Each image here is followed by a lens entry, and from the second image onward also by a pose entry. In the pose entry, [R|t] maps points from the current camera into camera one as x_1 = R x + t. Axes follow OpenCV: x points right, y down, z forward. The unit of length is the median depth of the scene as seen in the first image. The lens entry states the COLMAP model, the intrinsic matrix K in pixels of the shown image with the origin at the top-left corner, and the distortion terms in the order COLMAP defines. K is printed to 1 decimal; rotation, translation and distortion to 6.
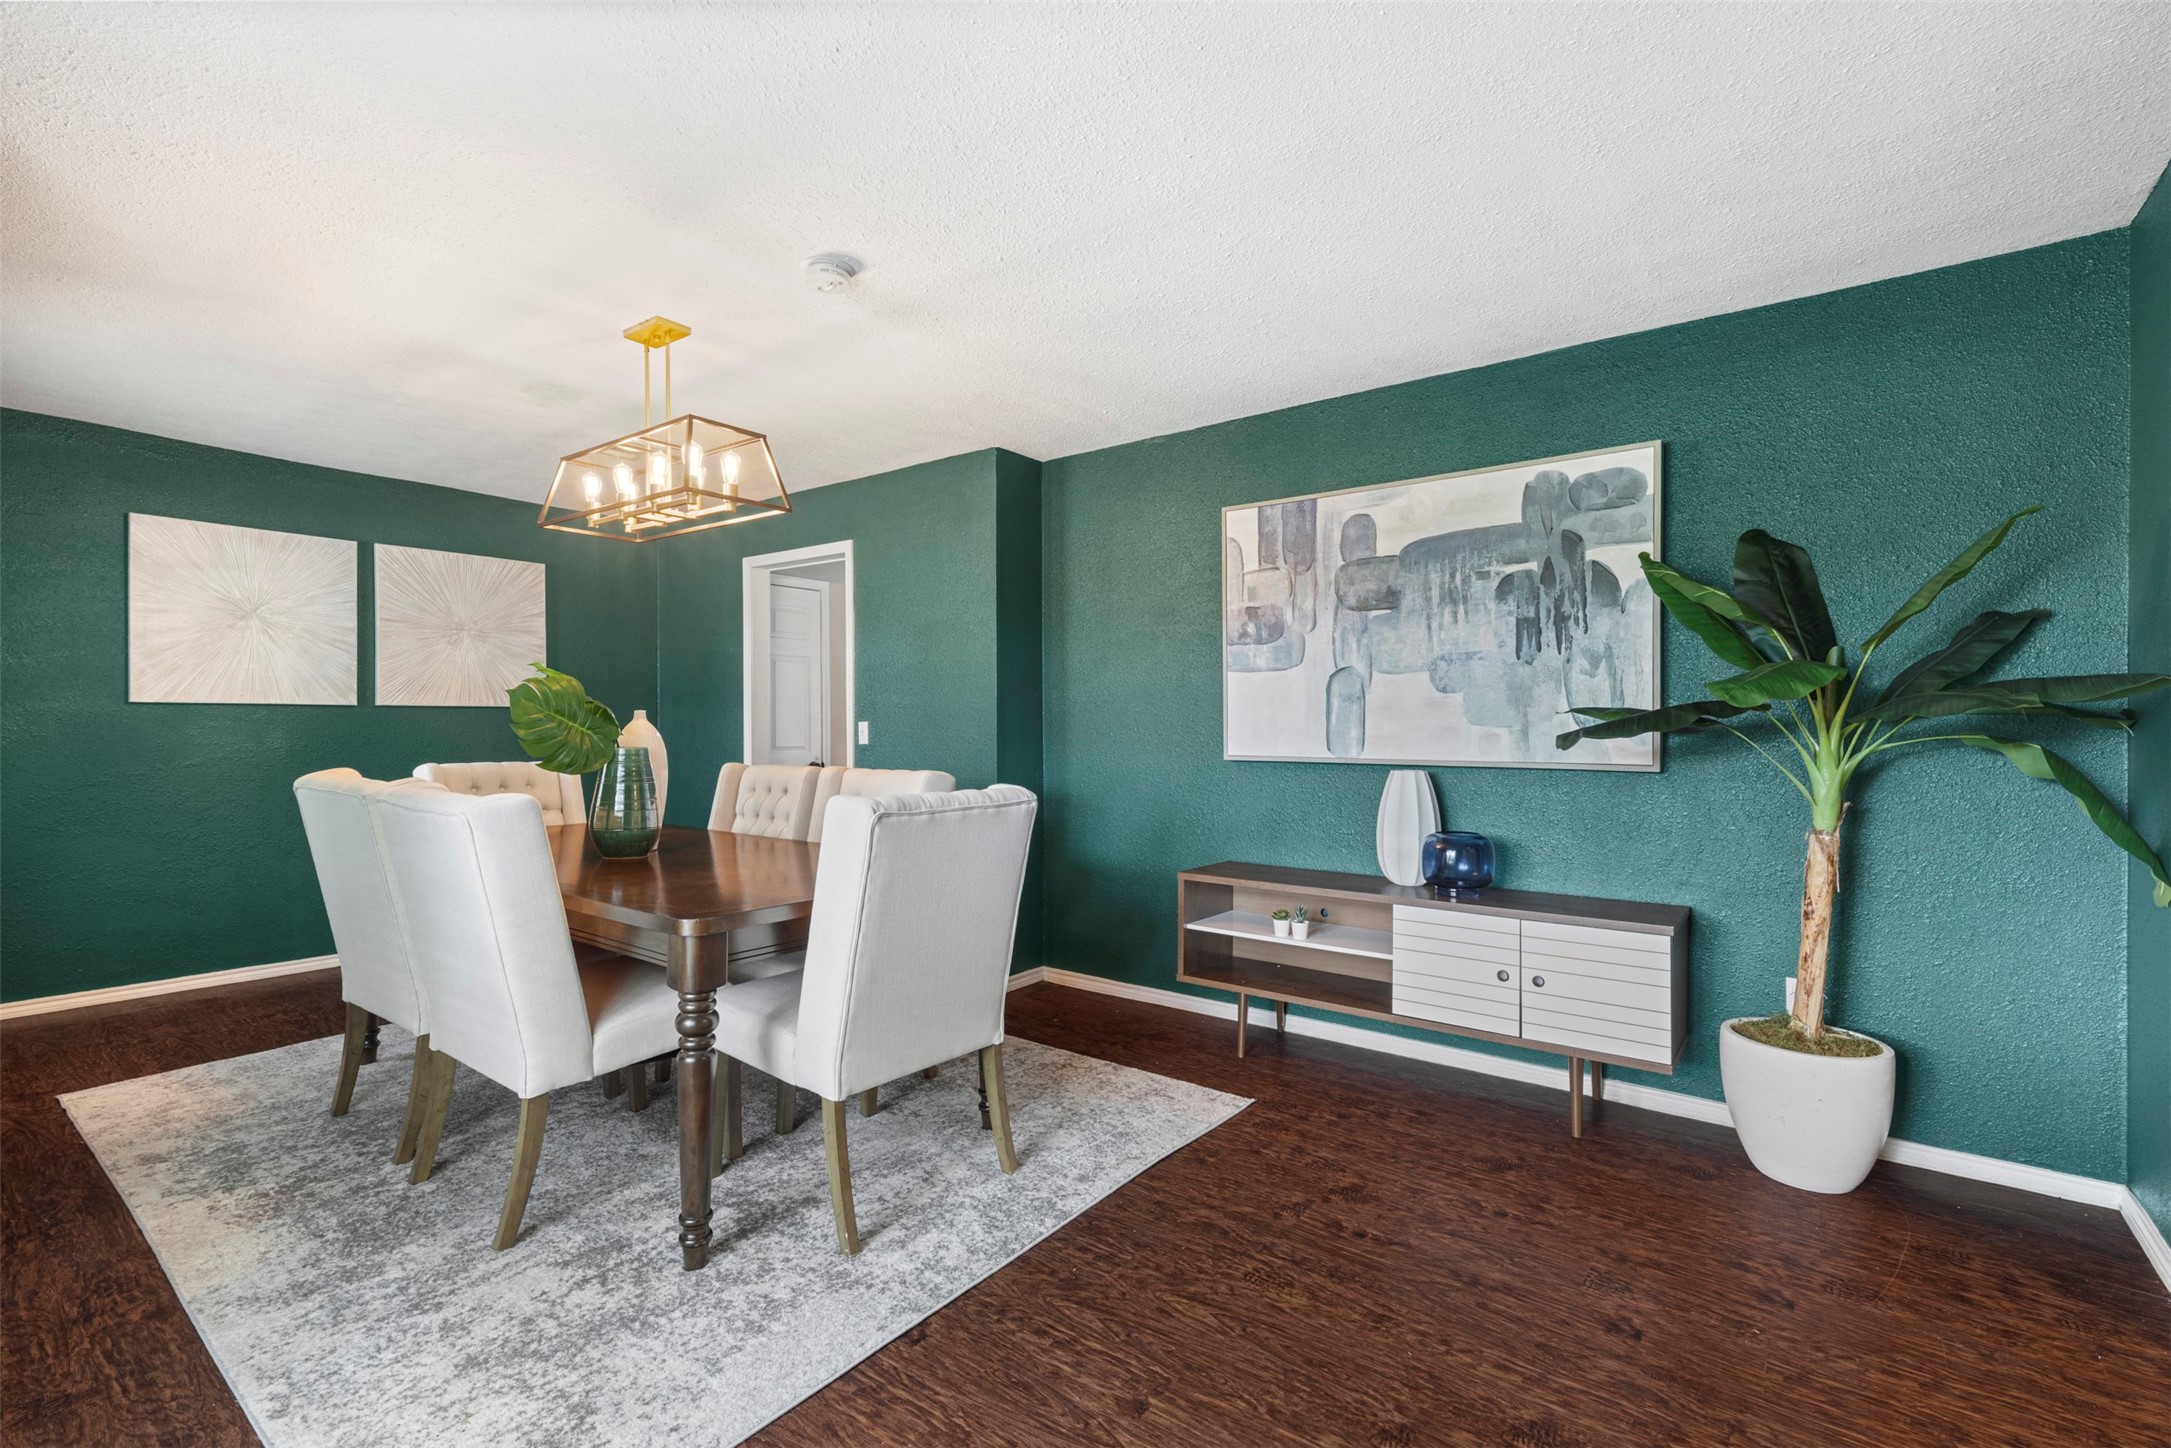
lens RADIAL K [[972.0, 0, 1085.5], [0, 972.0, 724.0], [0, 0, 1]] dist [0.004873, 0.000248]
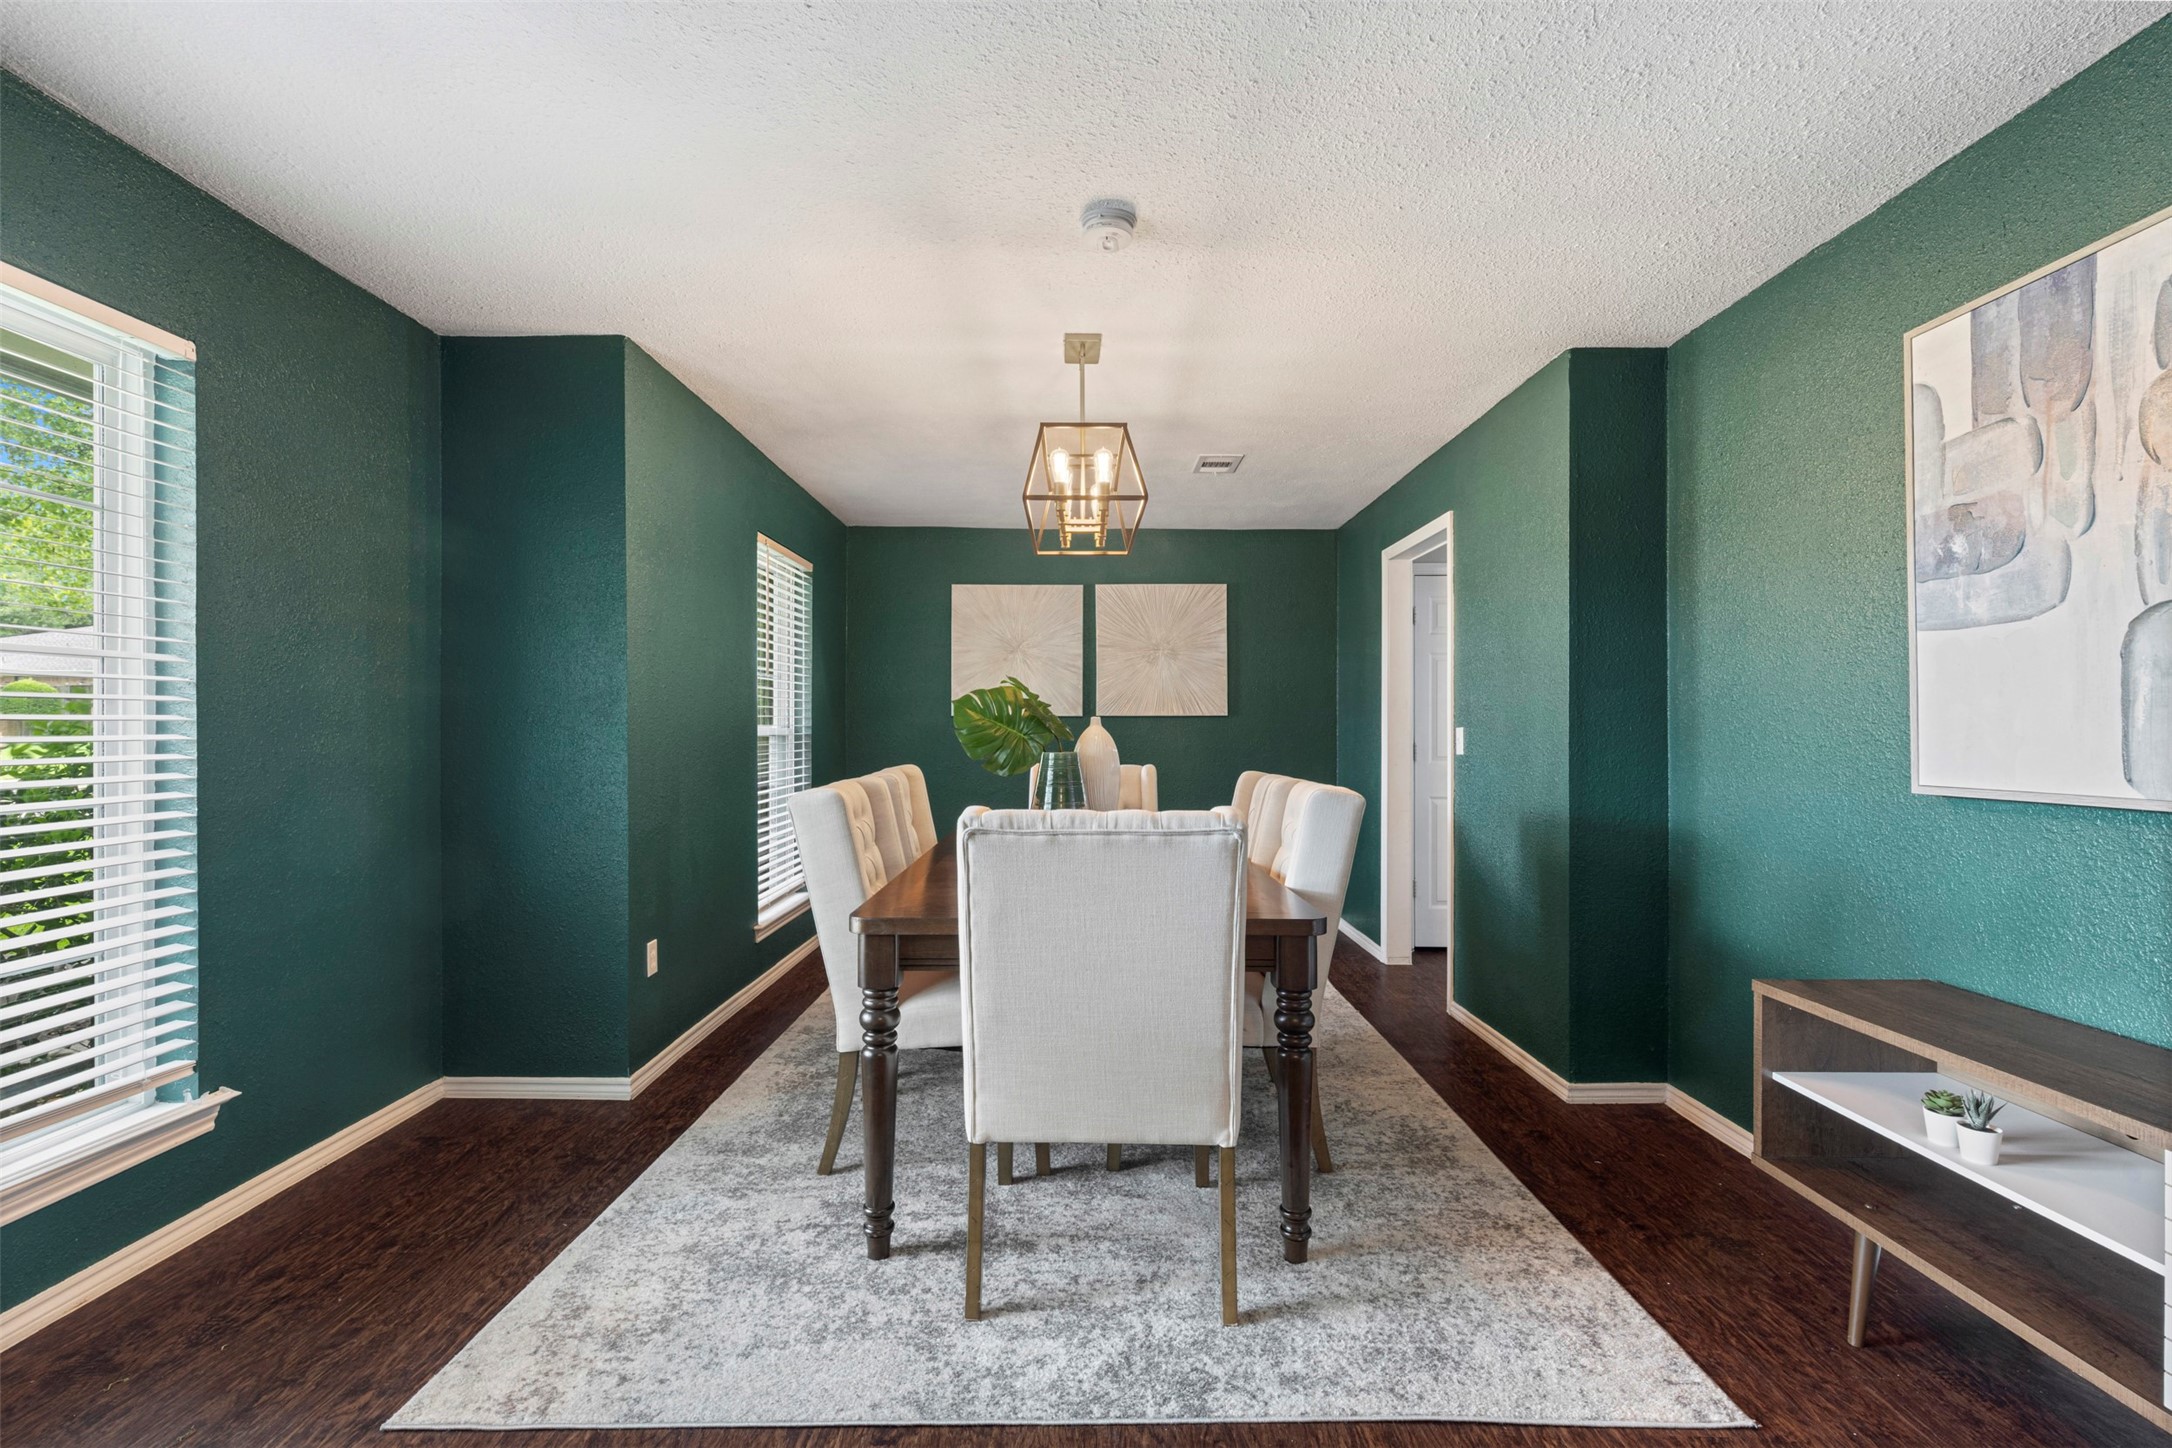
lens RADIAL K [[981.5, 0, 1078.6], [0, 981.5, 734.2], [0, 0, 1]] dist [0.008437, 0.000575]
pose [[0.607328, 0.000357, -0.794451, 0.369700], [0.000510, 1.000000, 0.000840, 0.003489], [0.794451, -0.000915, 0.607327, 0.359336]]
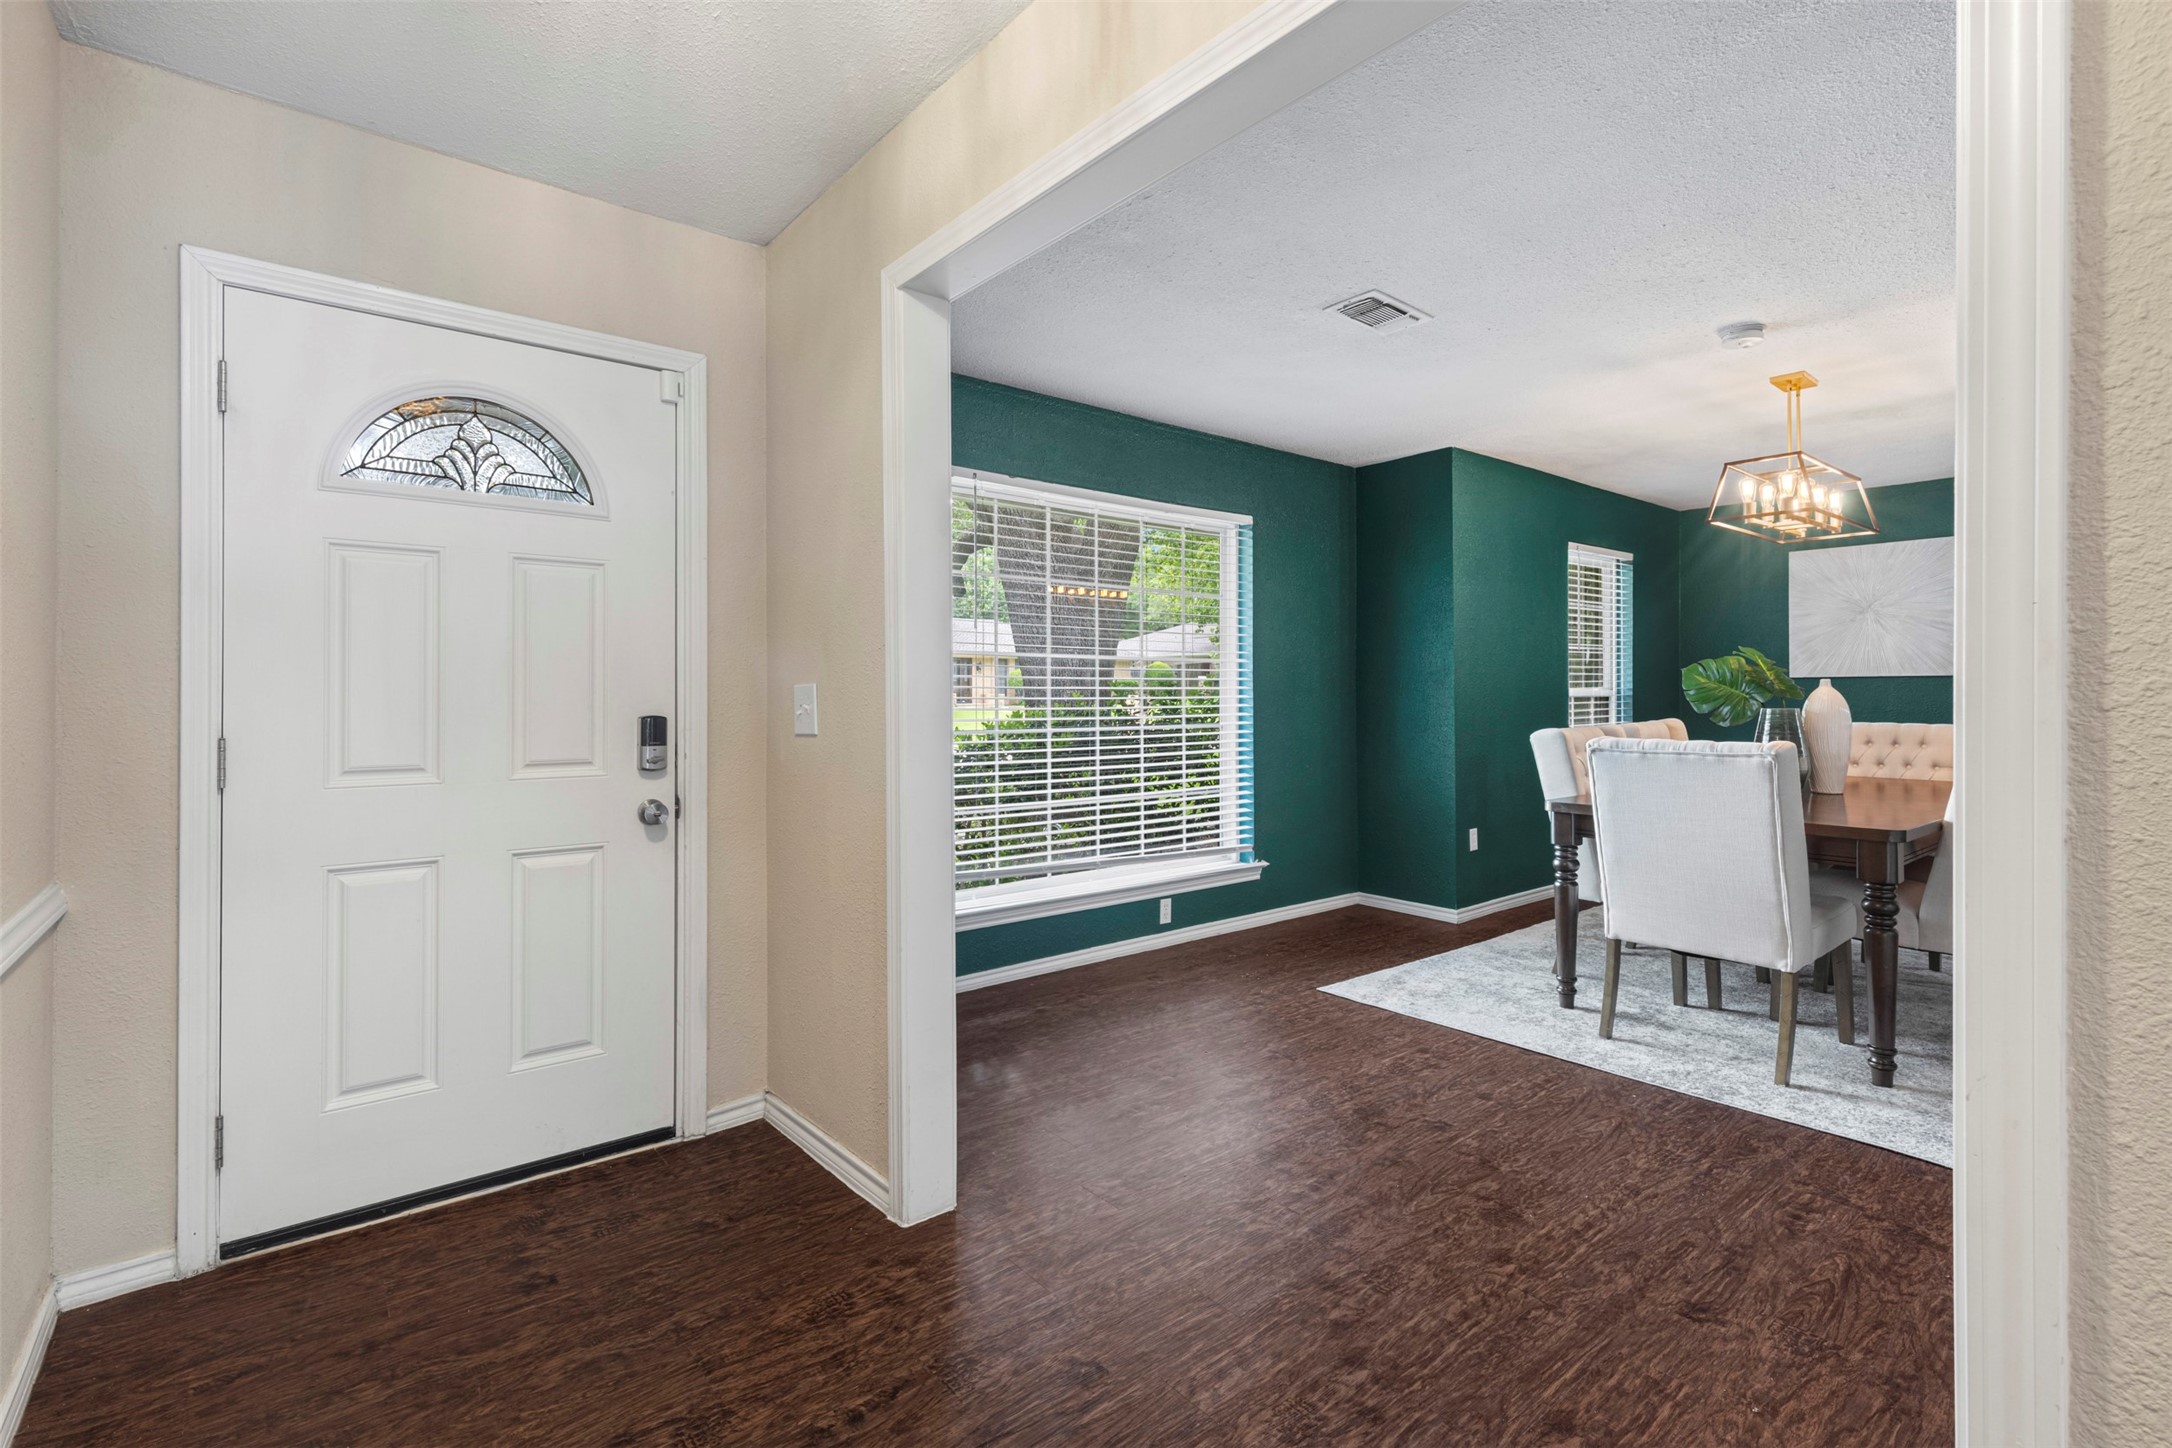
lens RADIAL K [[992.3, 0, 1085.0], [0, 992.3, 687.2], [0, 0, 1]] dist [0.003701, 0.000290]
pose [[-0.228265, -0.009202, -0.973556, 1.000053], [0.002195, 0.999948, -0.009966, 0.006479], [0.973597, -0.004412, -0.228233, 0.386000]]
